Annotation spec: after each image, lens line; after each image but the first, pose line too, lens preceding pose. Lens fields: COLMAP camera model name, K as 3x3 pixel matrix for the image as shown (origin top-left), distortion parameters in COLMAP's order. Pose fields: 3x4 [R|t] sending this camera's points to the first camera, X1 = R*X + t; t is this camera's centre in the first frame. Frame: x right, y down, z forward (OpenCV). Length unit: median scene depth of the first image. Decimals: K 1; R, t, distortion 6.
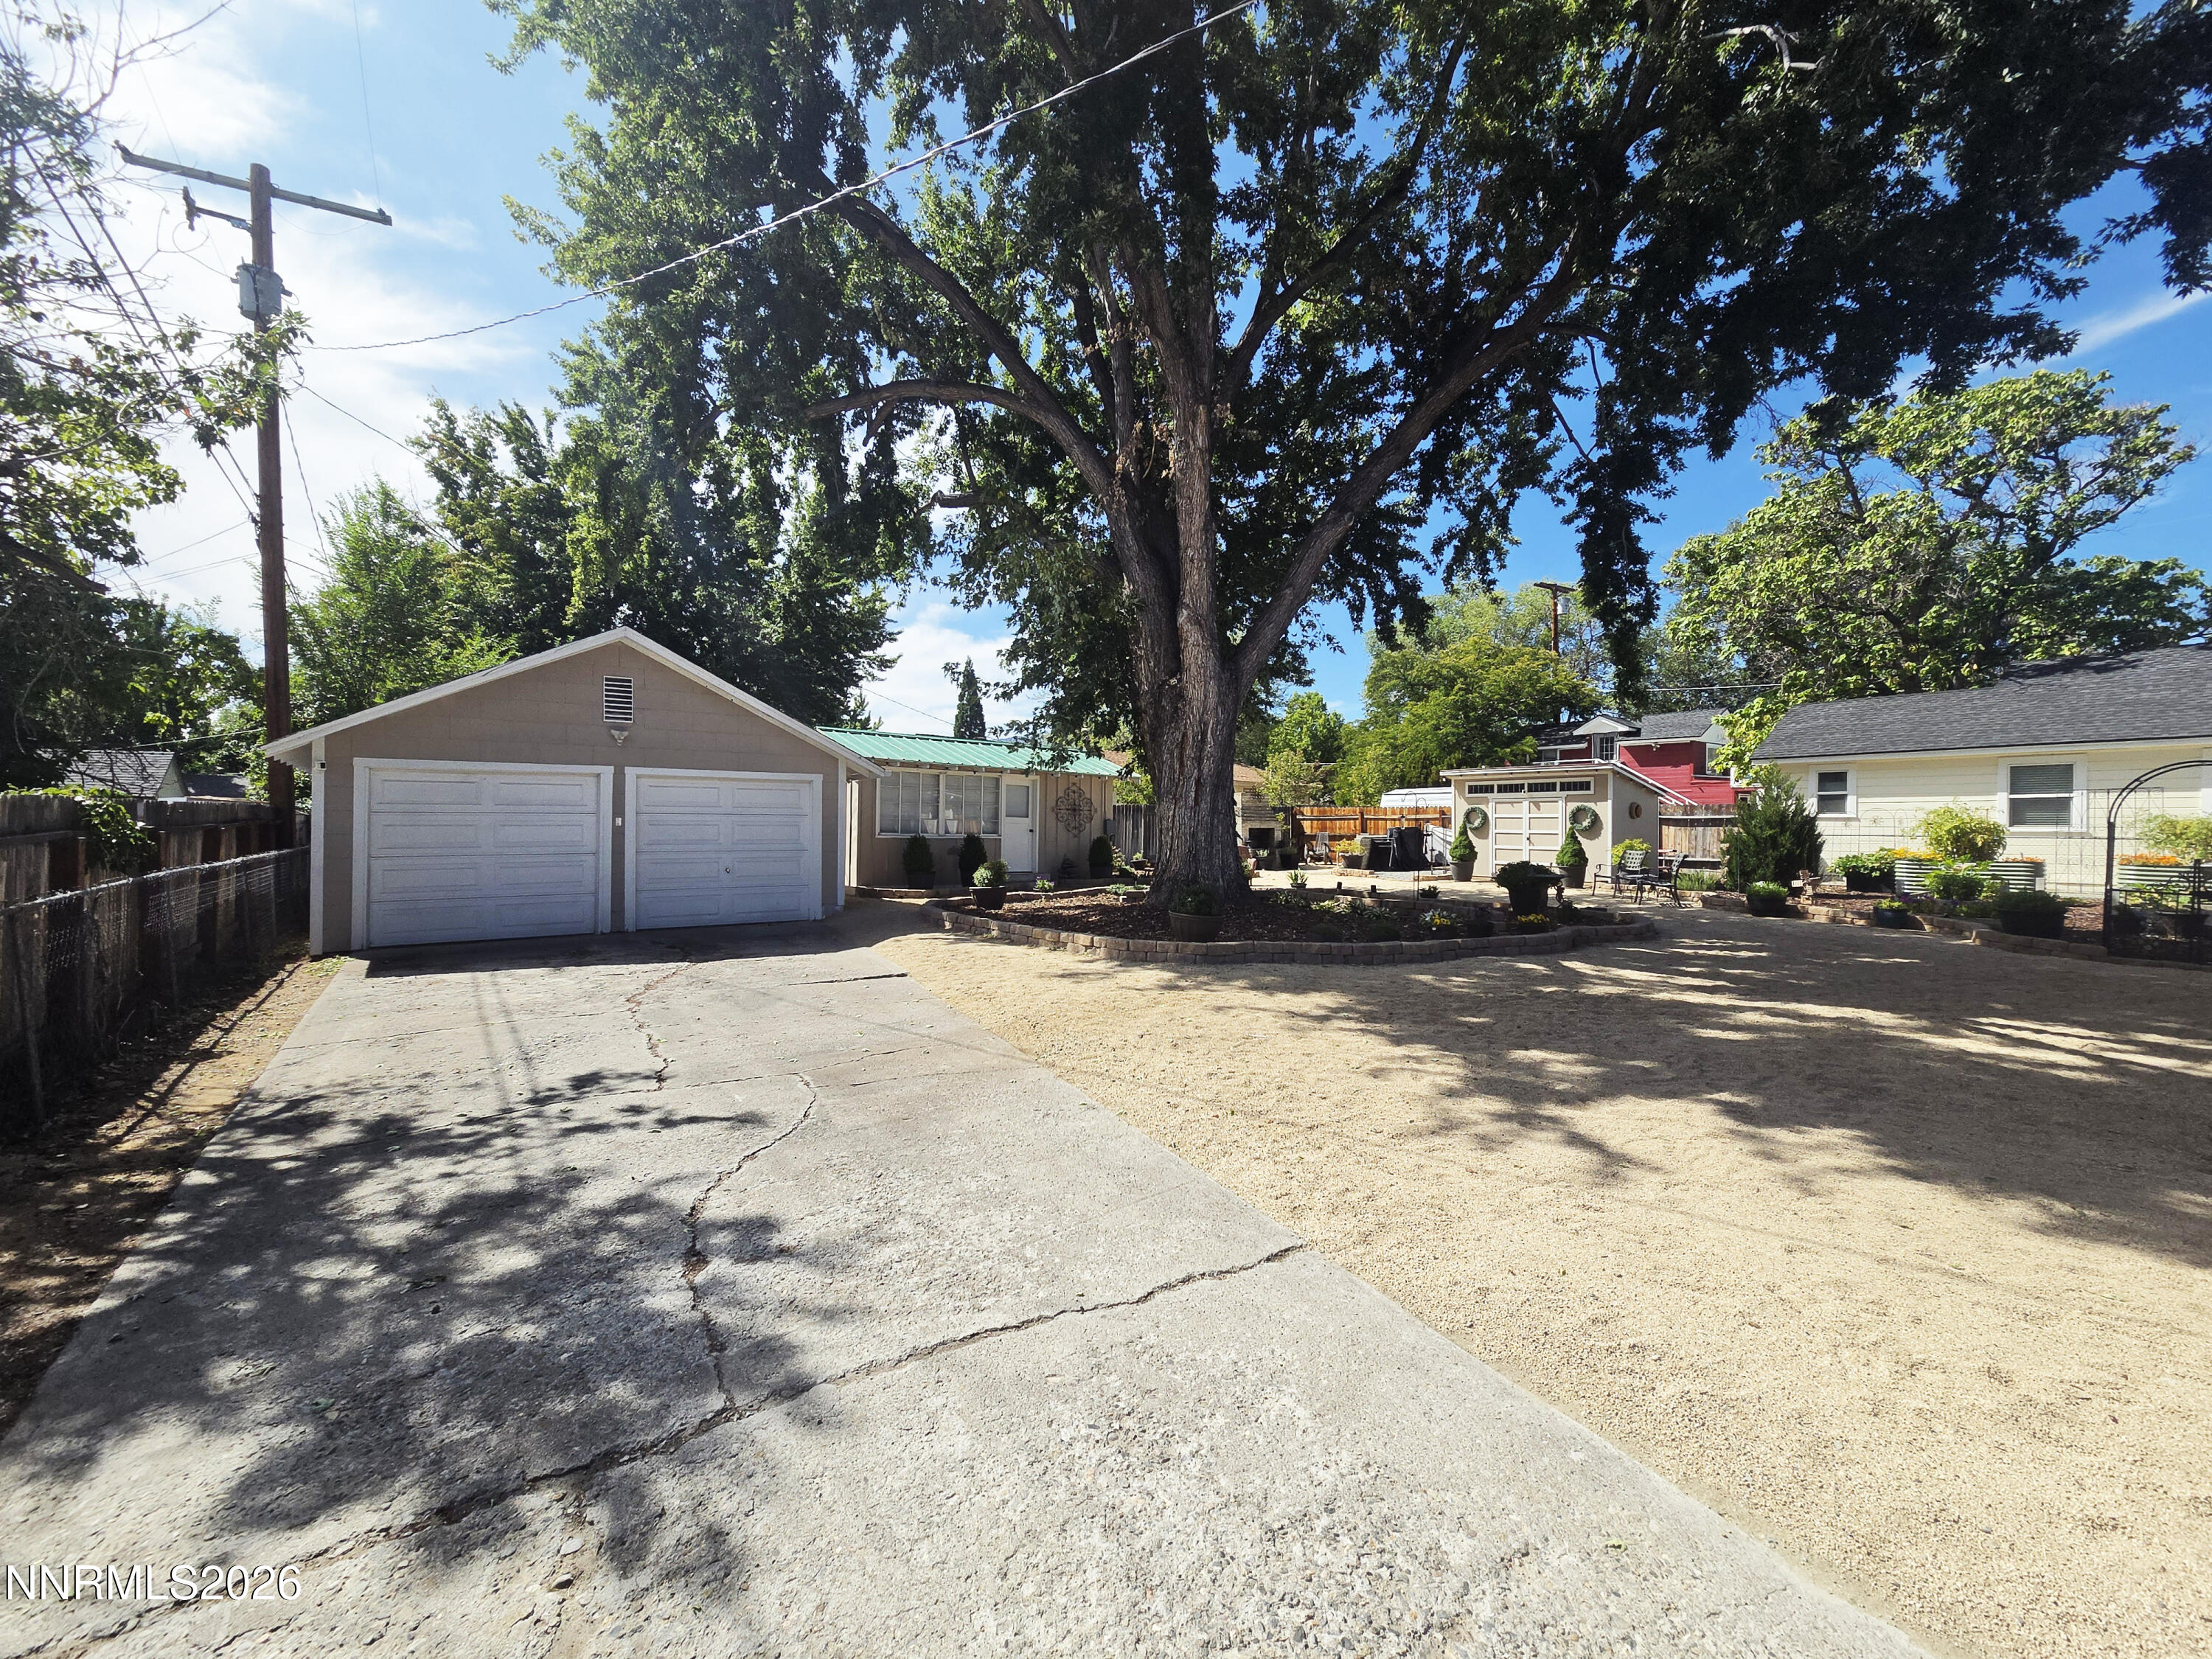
lens RADIAL K [[908.4, 0, 1114.4], [0, 908.4, 829.5], [0, 0, 1]] dist [-0.003501, 0.000508]
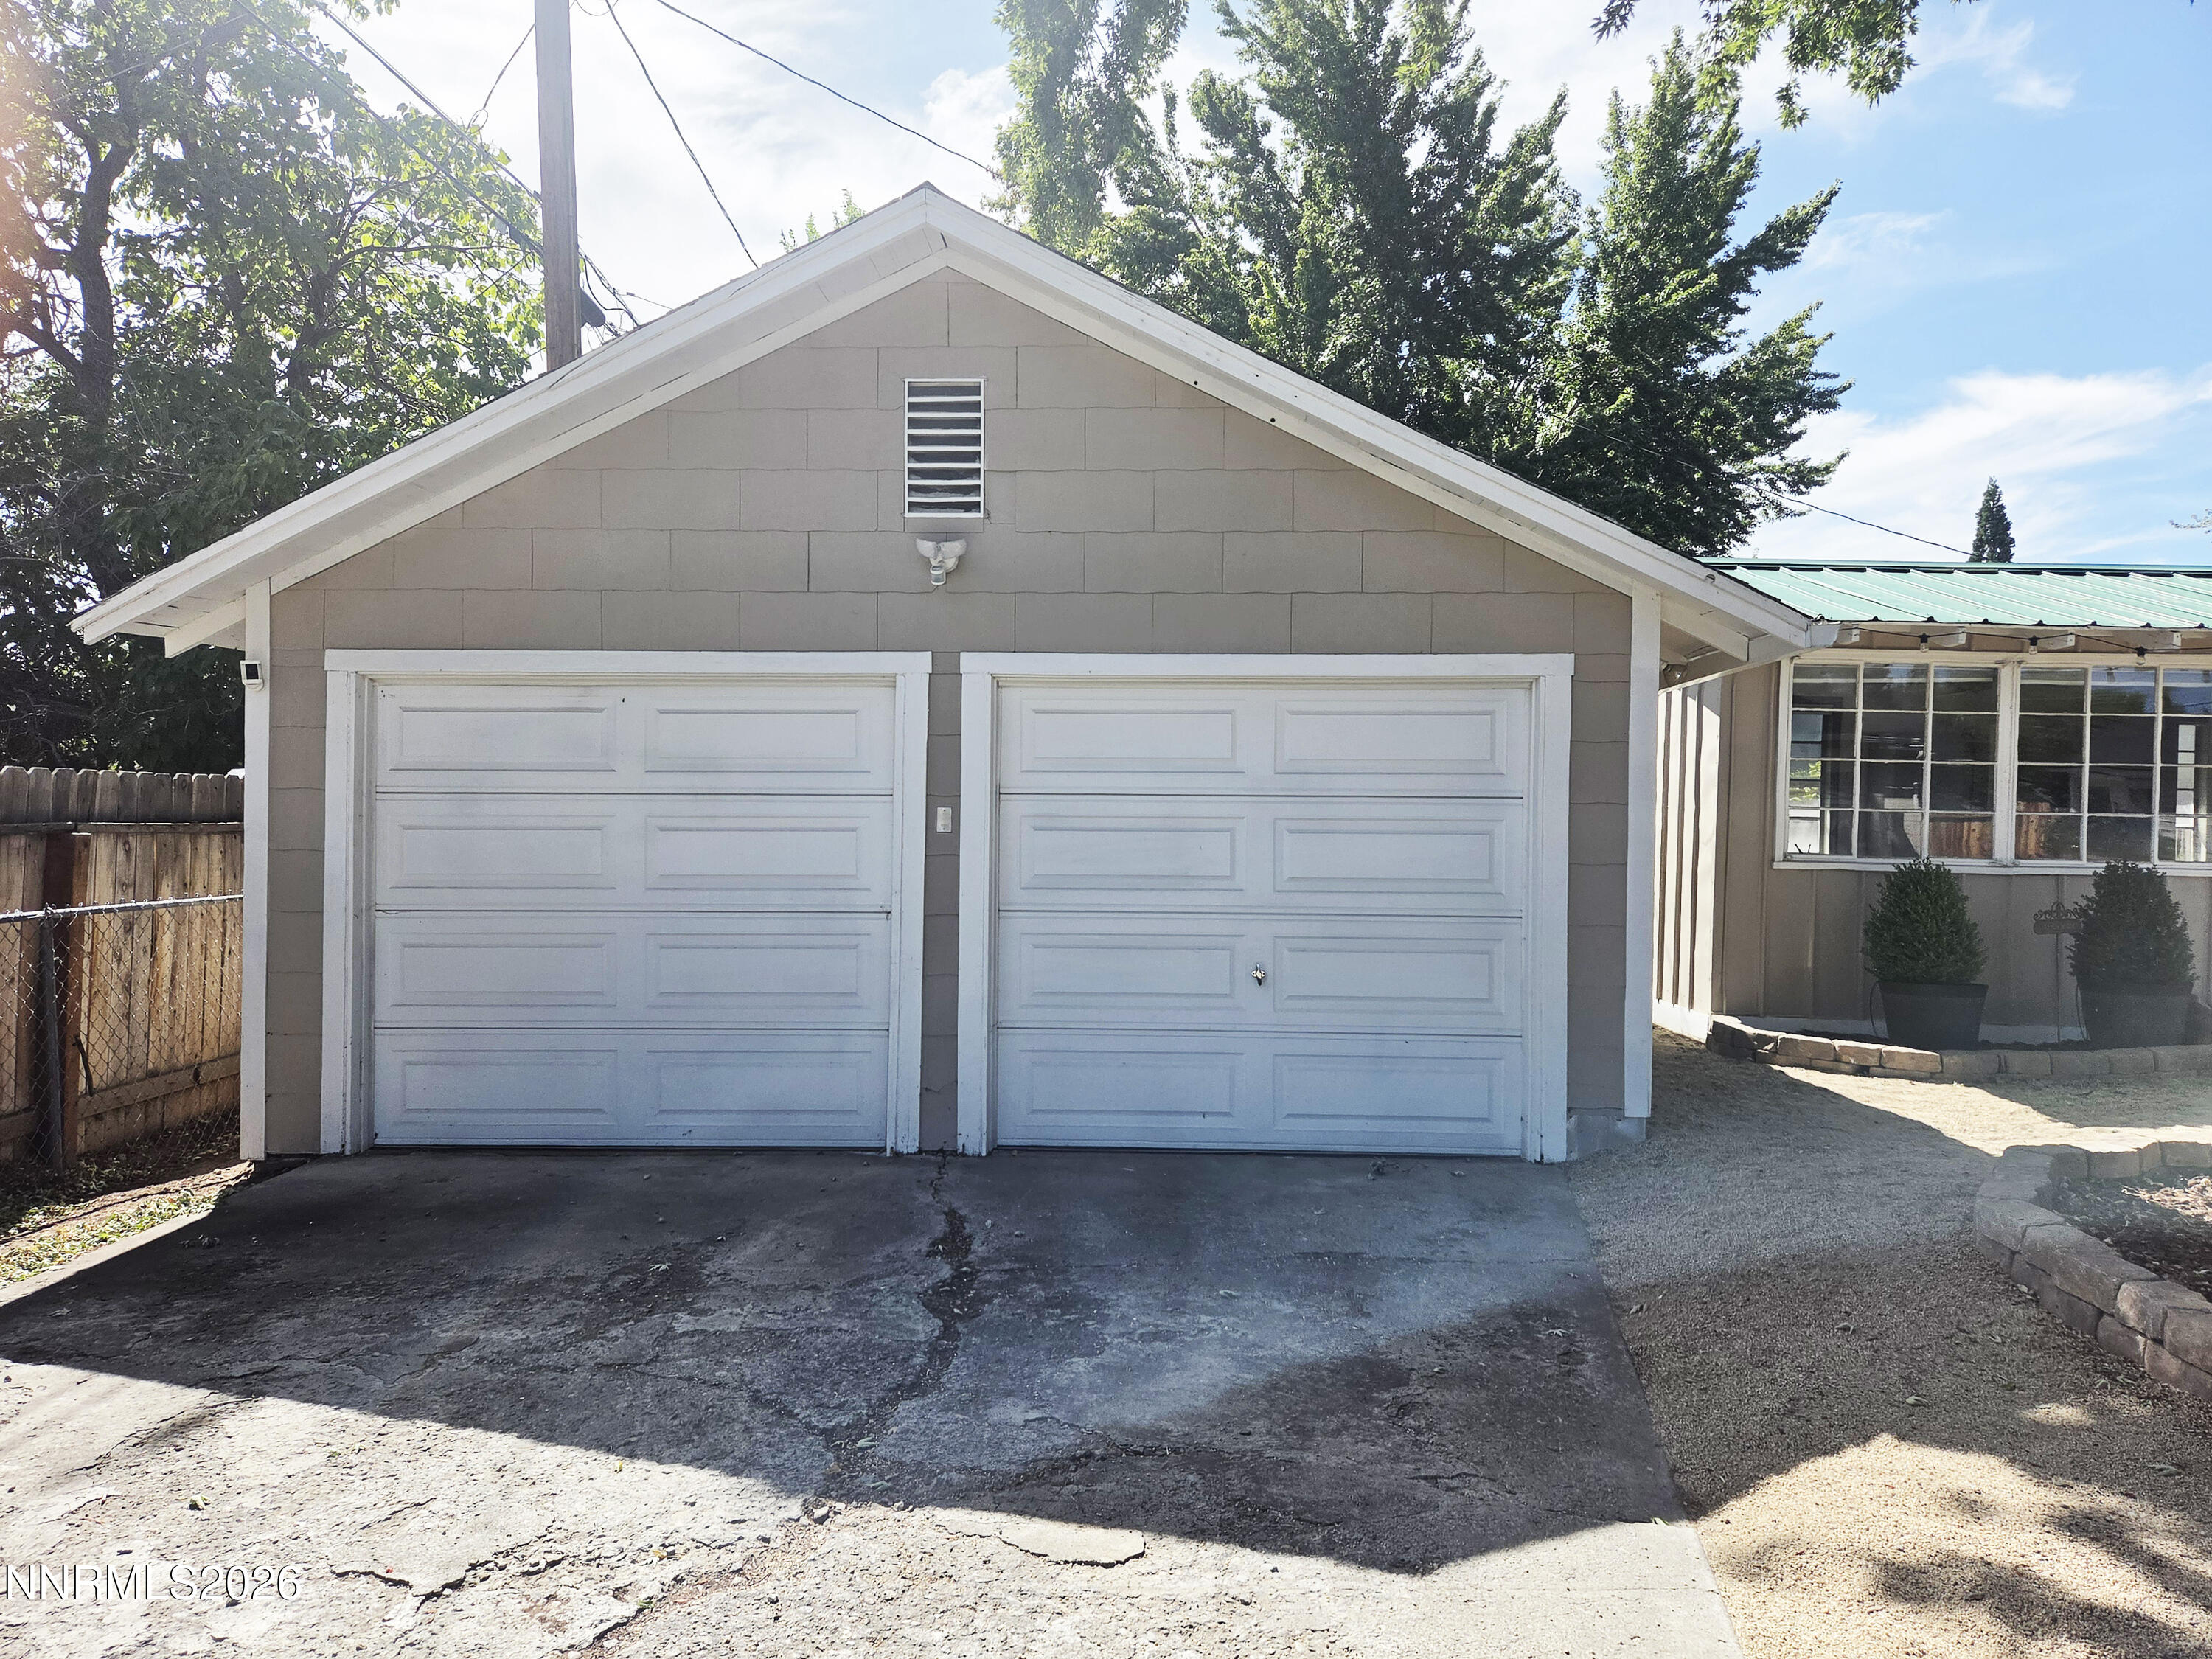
lens RADIAL K [[1525.5, 0, 1098.7], [0, 1525.5, 829.2], [0, 0, 1]] dist [0.035904, 0.000840]
pose [[0.779949, 0.006587, -0.625809, -0.135921], [-0.007388, 0.999972, 0.001317, -0.005369], [0.625800, 0.003596, 0.779976, 0.531218]]
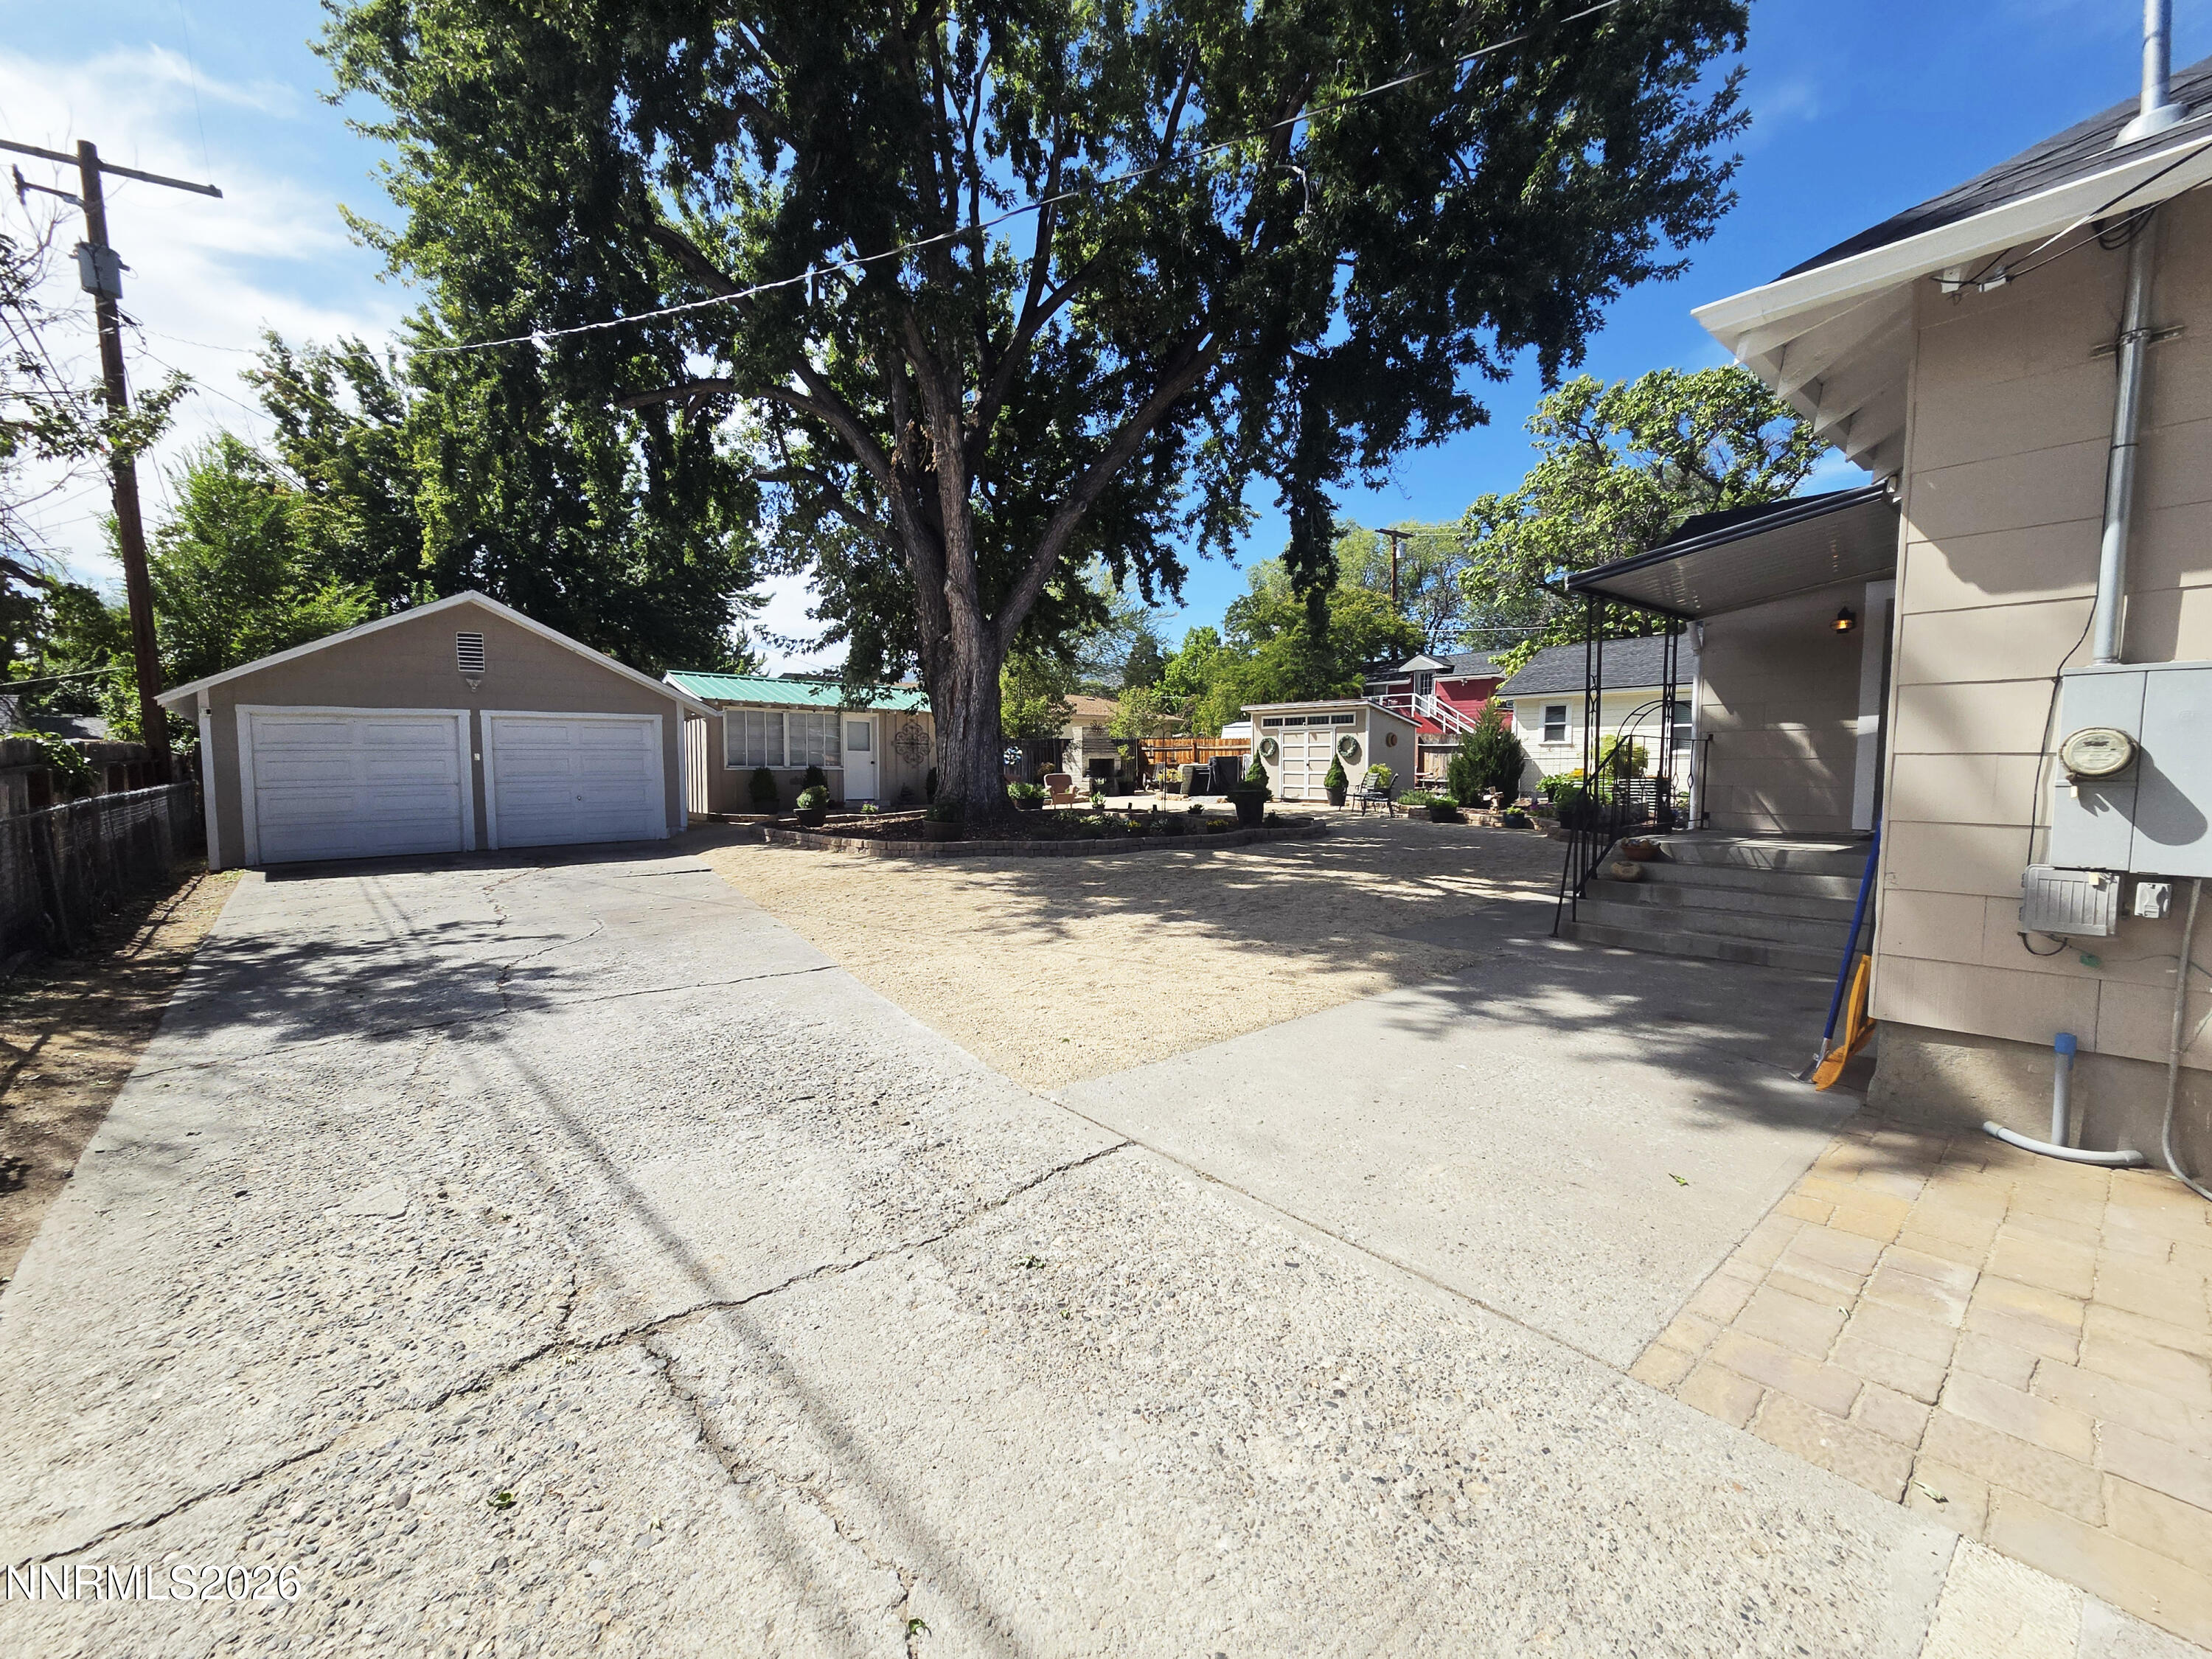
lens RADIAL K [[908.4, 0, 1108.7], [0, 908.4, 825.8], [0, 0, 1]] dist [-0.003501, 0.000508]
pose [[0.995747, -0.017611, 0.090433, 0.143057], [0.011372, 0.997549, 0.069046, 0.007700], [-0.091427, -0.067724, 0.993506, -0.222346]]
